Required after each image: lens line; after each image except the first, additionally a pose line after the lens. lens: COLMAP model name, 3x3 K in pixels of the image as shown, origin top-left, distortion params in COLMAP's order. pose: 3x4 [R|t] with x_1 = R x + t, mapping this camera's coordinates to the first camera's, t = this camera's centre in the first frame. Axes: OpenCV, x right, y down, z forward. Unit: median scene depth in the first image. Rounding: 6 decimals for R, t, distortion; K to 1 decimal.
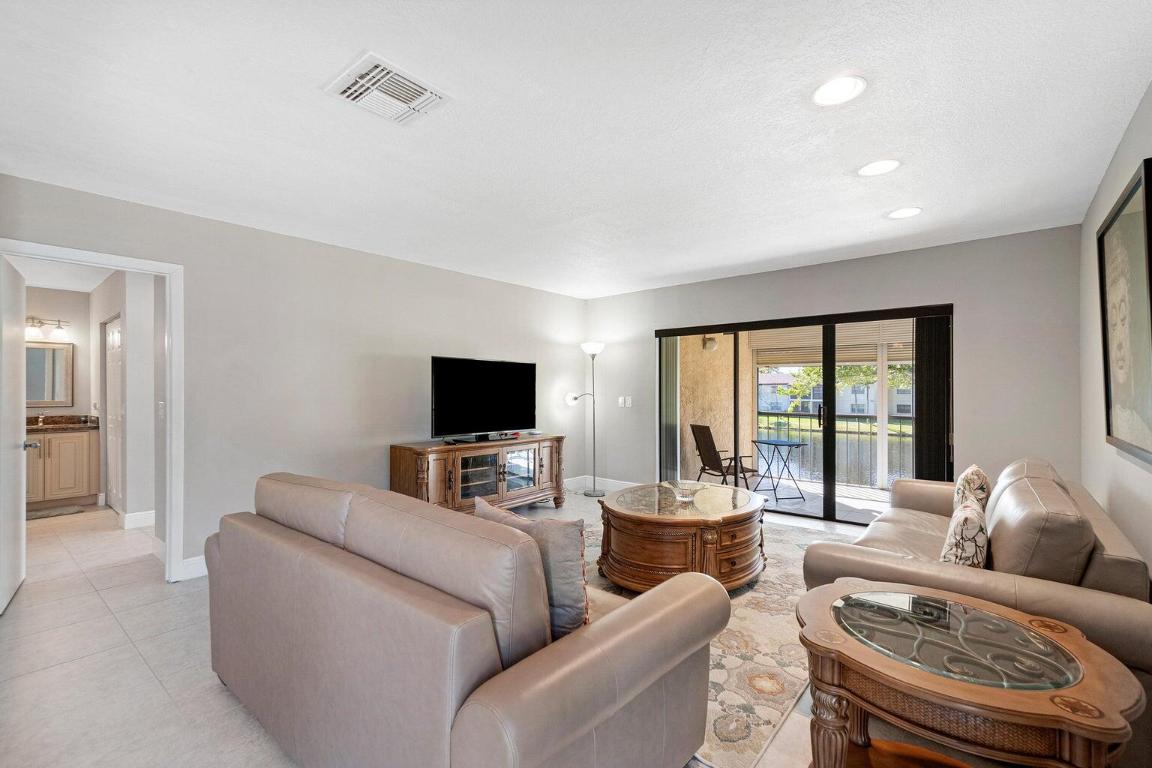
lens RADIAL K [[508.8, 0, 576.7], [0, 508.8, 388.1], [0, 0, 1]] dist [0.004545, 0.000118]
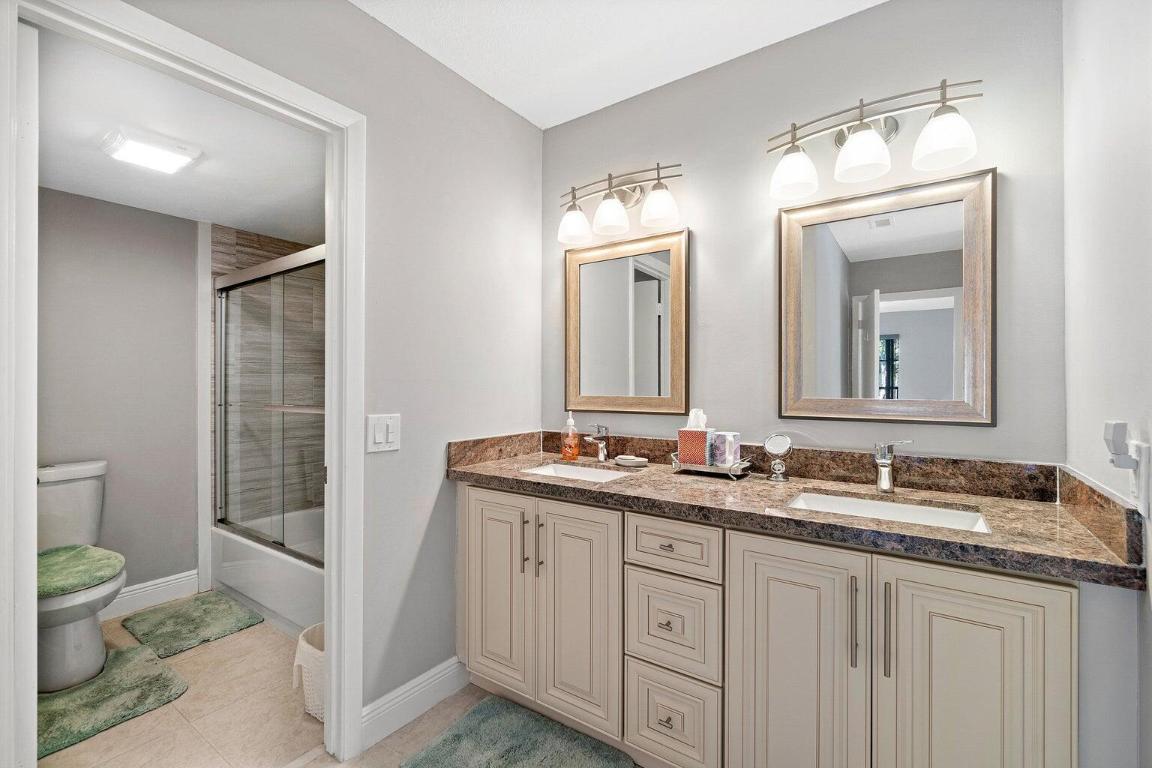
lens RADIAL K [[508.8, 0, 577.4], [0, 508.8, 382.6], [0, 0, 1]] dist [0.004545, 0.000118]
pose [[0.094504, -0.003481, -0.995518, -0.770738], [-0.000178, 0.999994, -0.003514, 0.016611], [0.995524, 0.000509, 0.094503, 0.787944]]
